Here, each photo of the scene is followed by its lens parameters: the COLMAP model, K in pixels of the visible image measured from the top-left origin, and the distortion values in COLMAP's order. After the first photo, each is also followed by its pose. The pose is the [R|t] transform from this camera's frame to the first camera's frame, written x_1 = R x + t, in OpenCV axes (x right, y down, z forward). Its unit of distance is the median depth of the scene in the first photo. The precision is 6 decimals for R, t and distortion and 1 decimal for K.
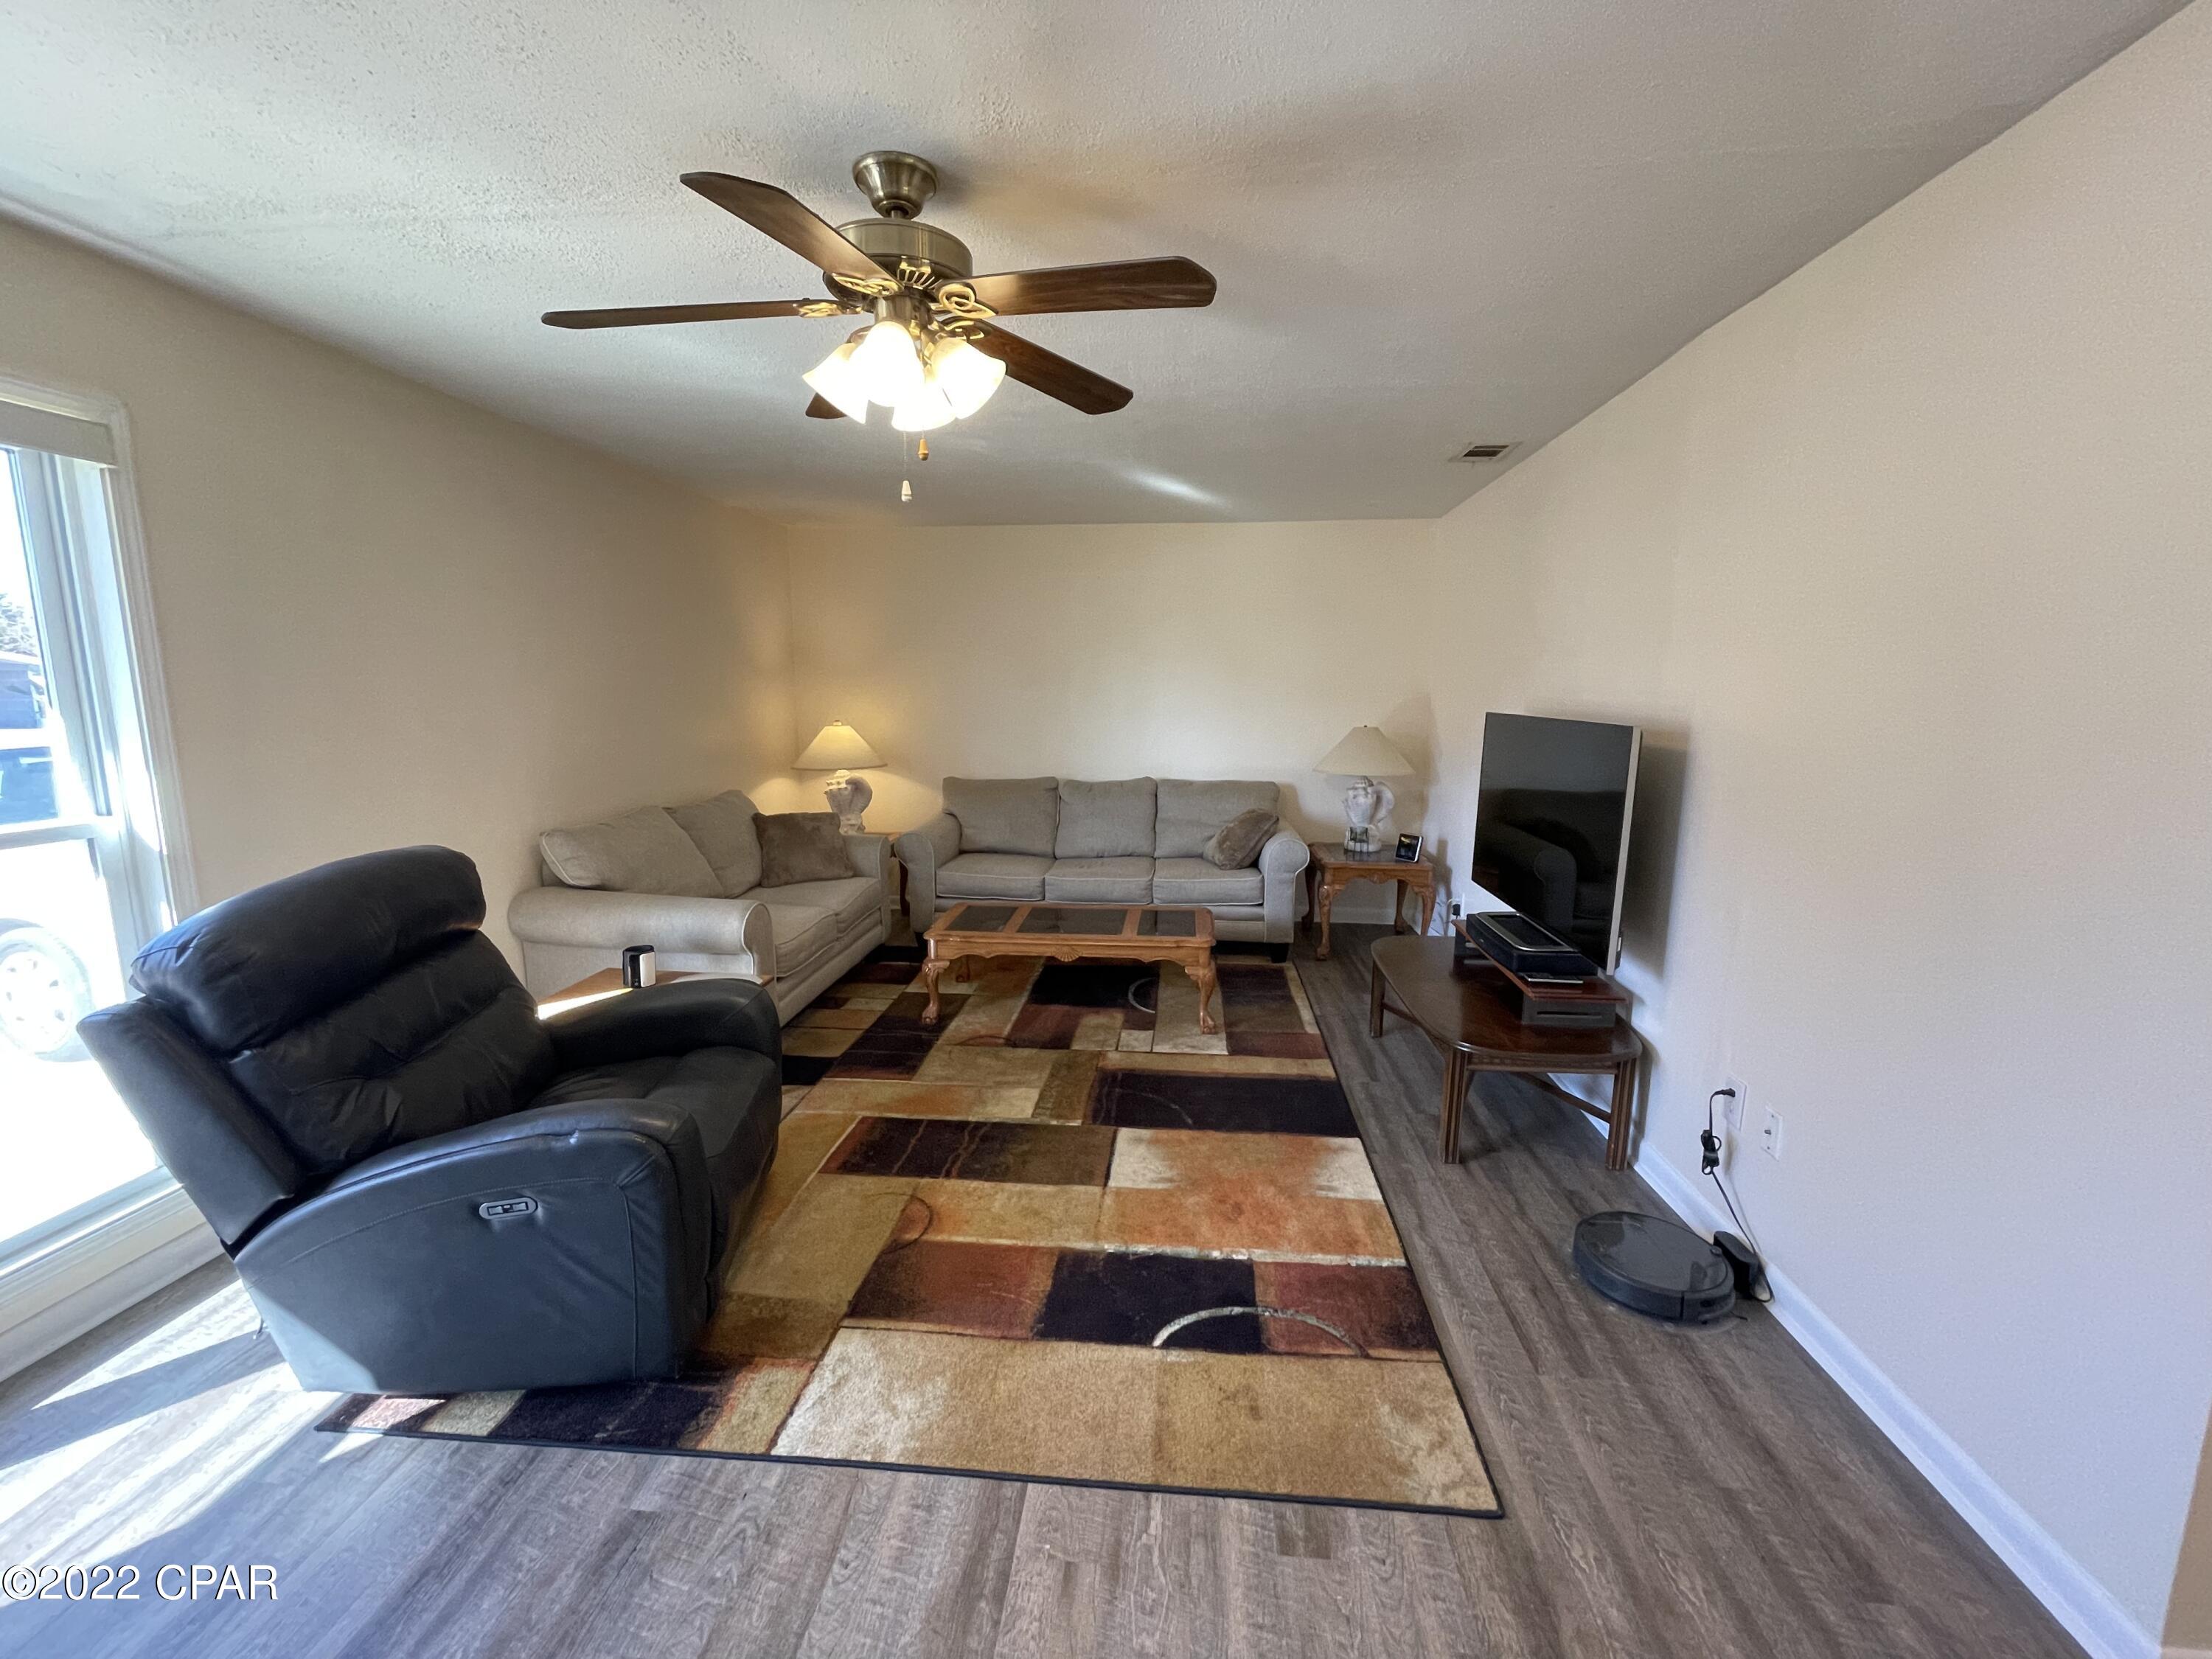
lens RADIAL K [[895.4, 0, 1107.9], [0, 895.4, 823.2], [0, 0, 1]] dist [-0.001694, 0.000854]
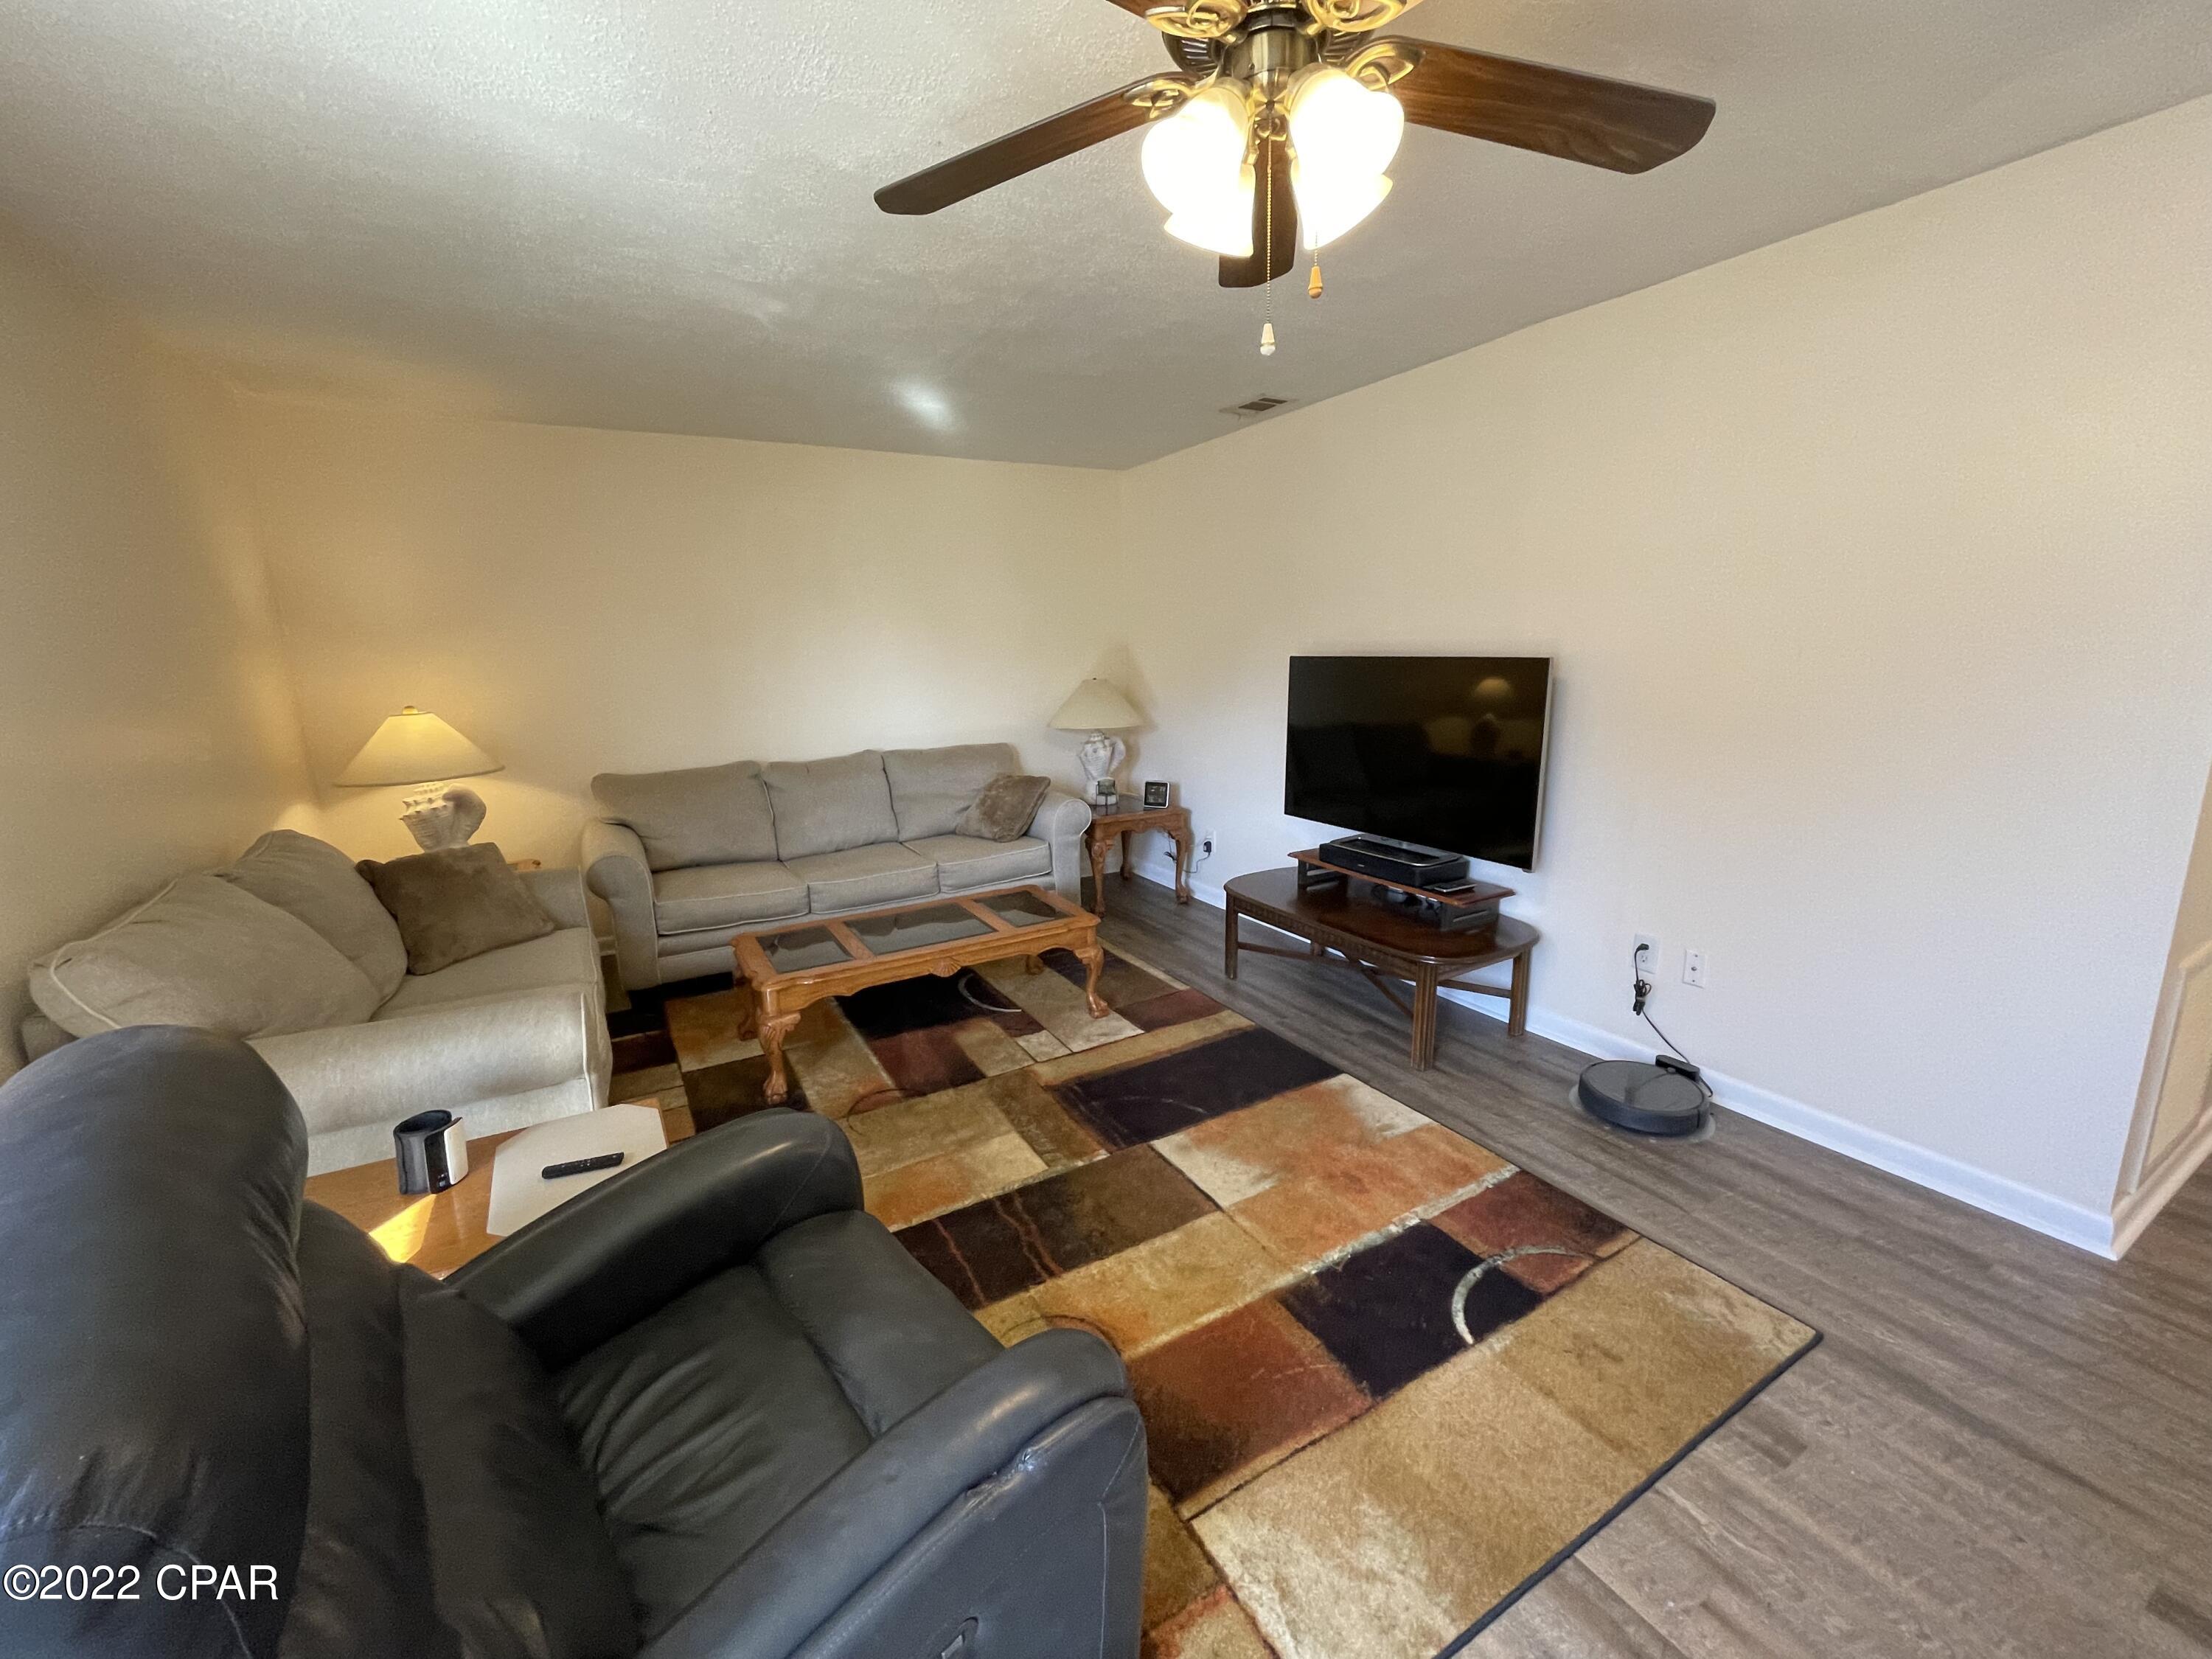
lens RADIAL K [[895.4, 0, 1096.7], [0, 895.4, 817.1], [0, 0, 1]] dist [-0.001694, 0.000854]
pose [[0.819111, -0.131340, 0.558396, -0.554349], [0.113003, 0.991306, 0.067401, -0.044849], [-0.562394, 0.007892, 0.826832, 0.356952]]
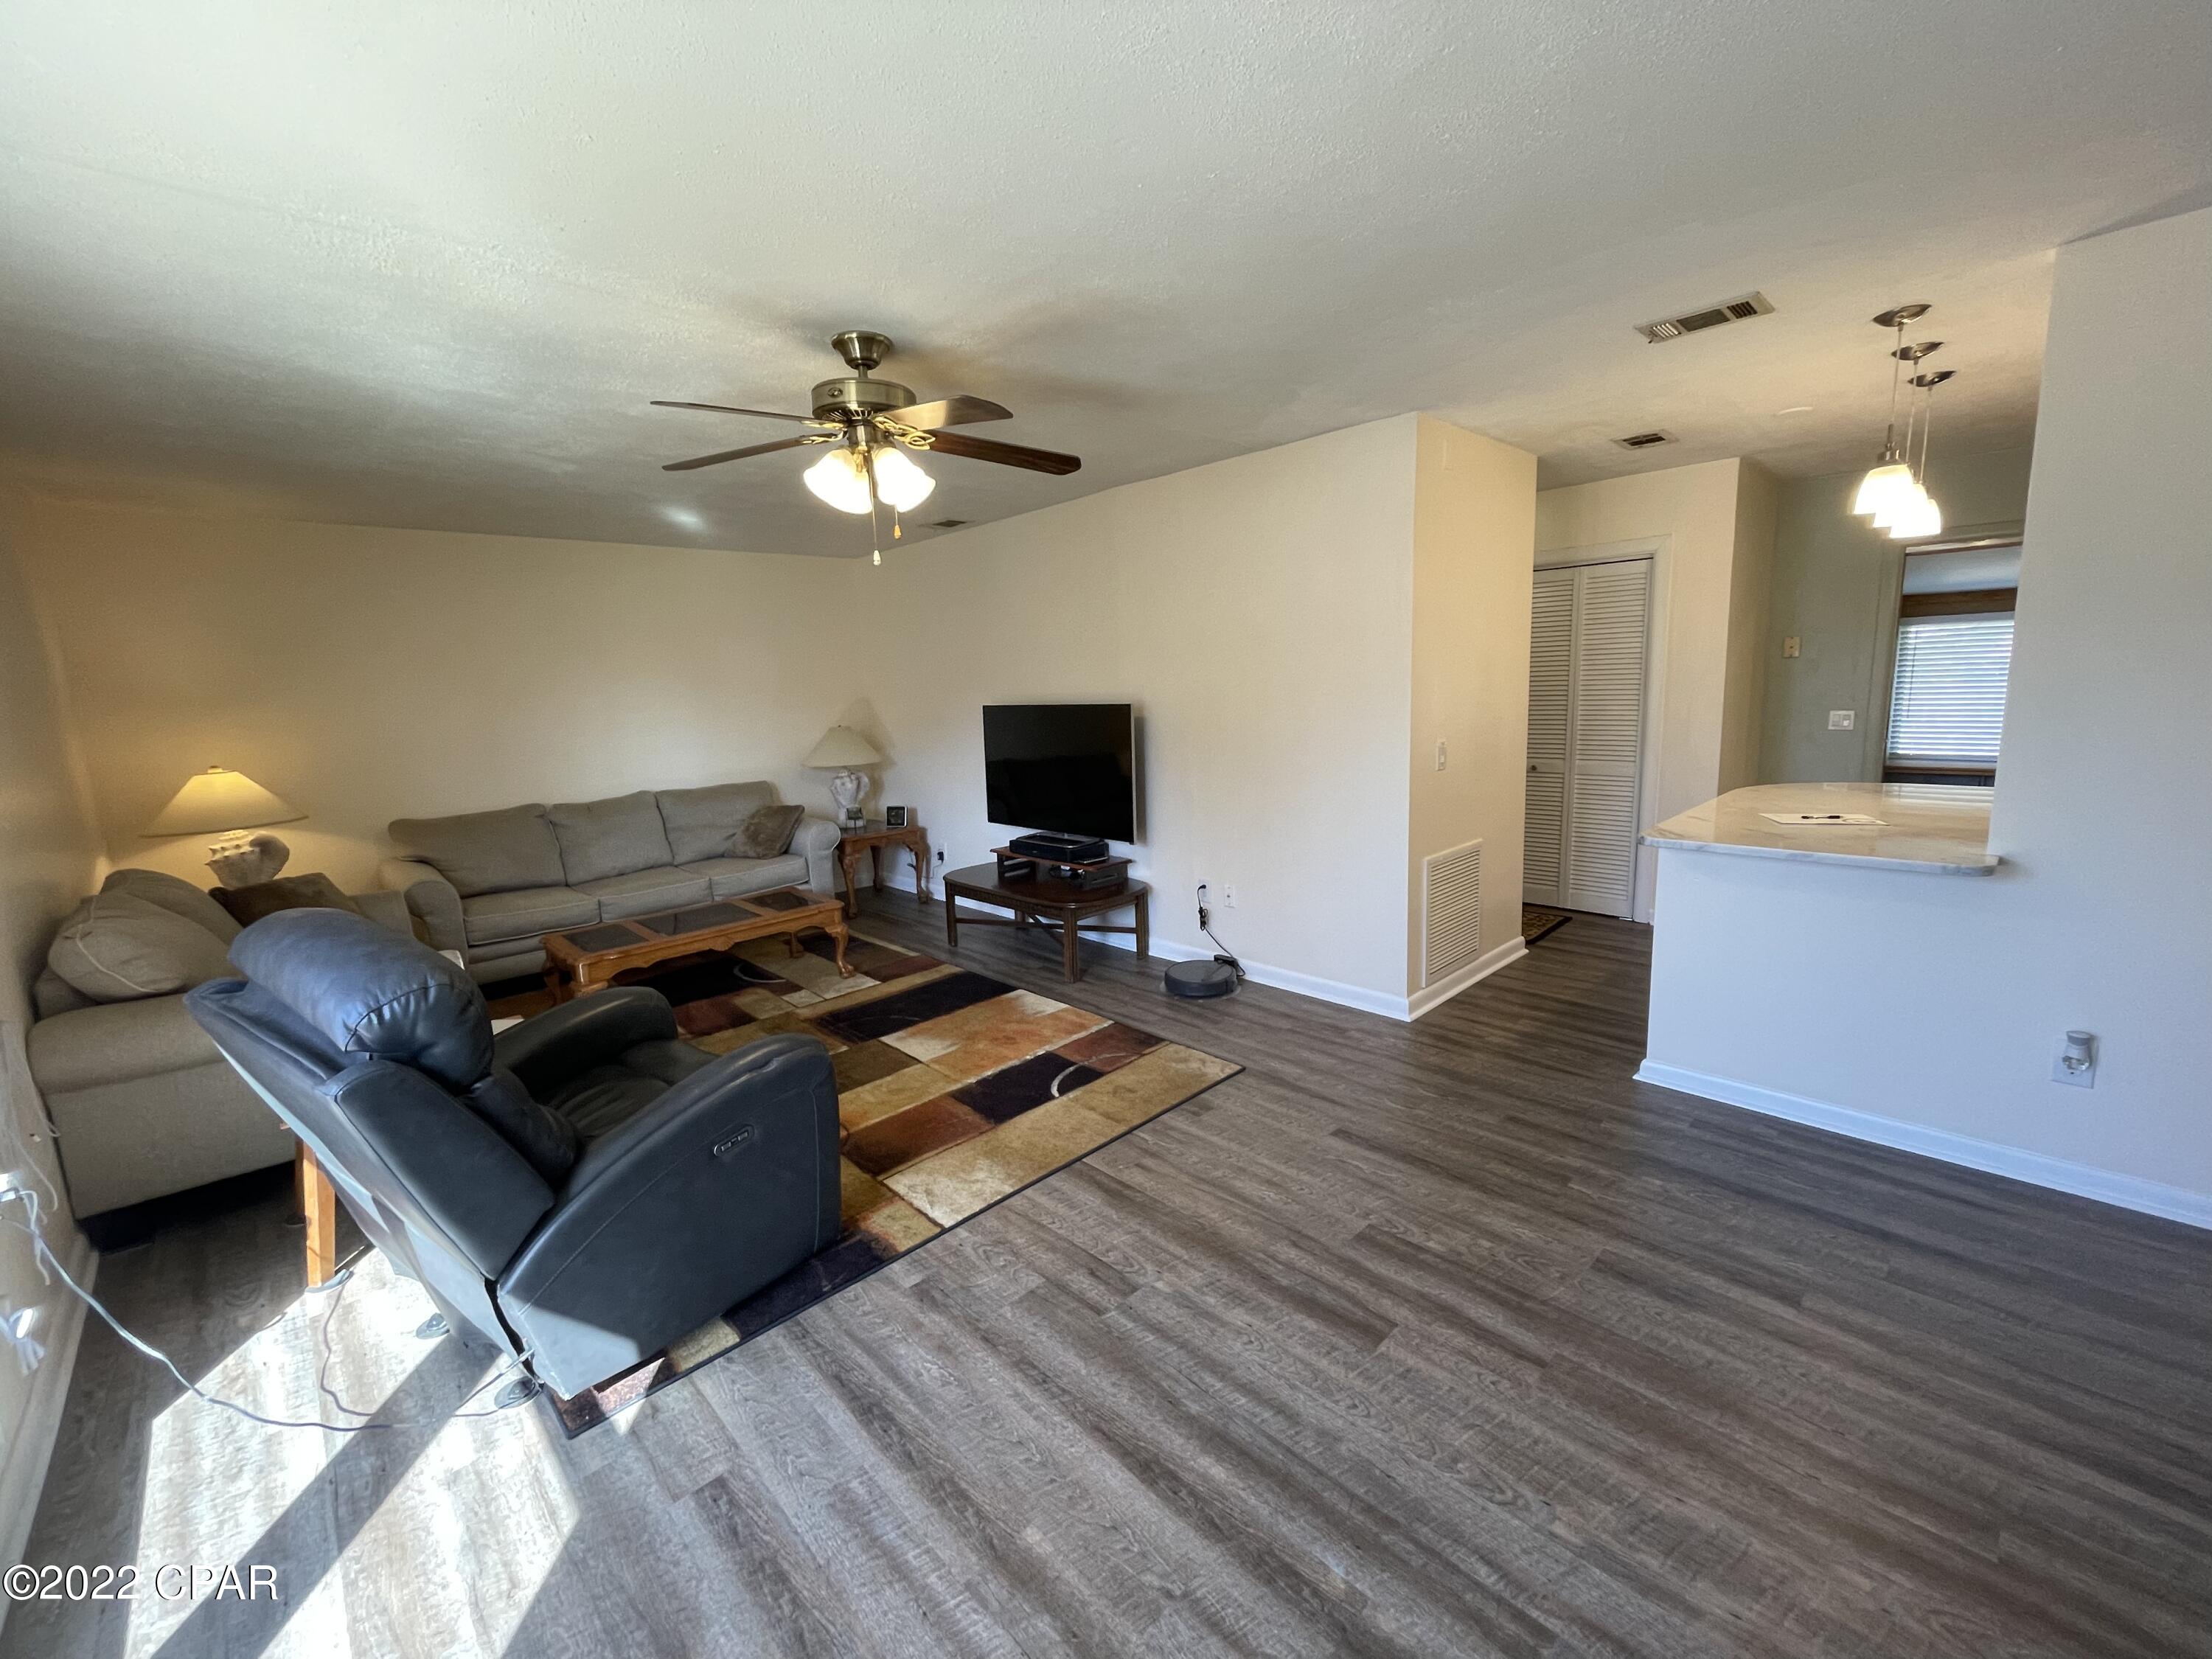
lens RADIAL K [[895.4, 0, 1101.1], [0, 895.4, 818.1], [0, 0, 1]] dist [-0.001694, 0.000854]
pose [[0.650392, -0.144164, 0.745793, -0.802459], [0.158326, 0.985989, 0.052522, 0.016077], [-0.742916, 0.083918, 0.664104, -0.128471]]
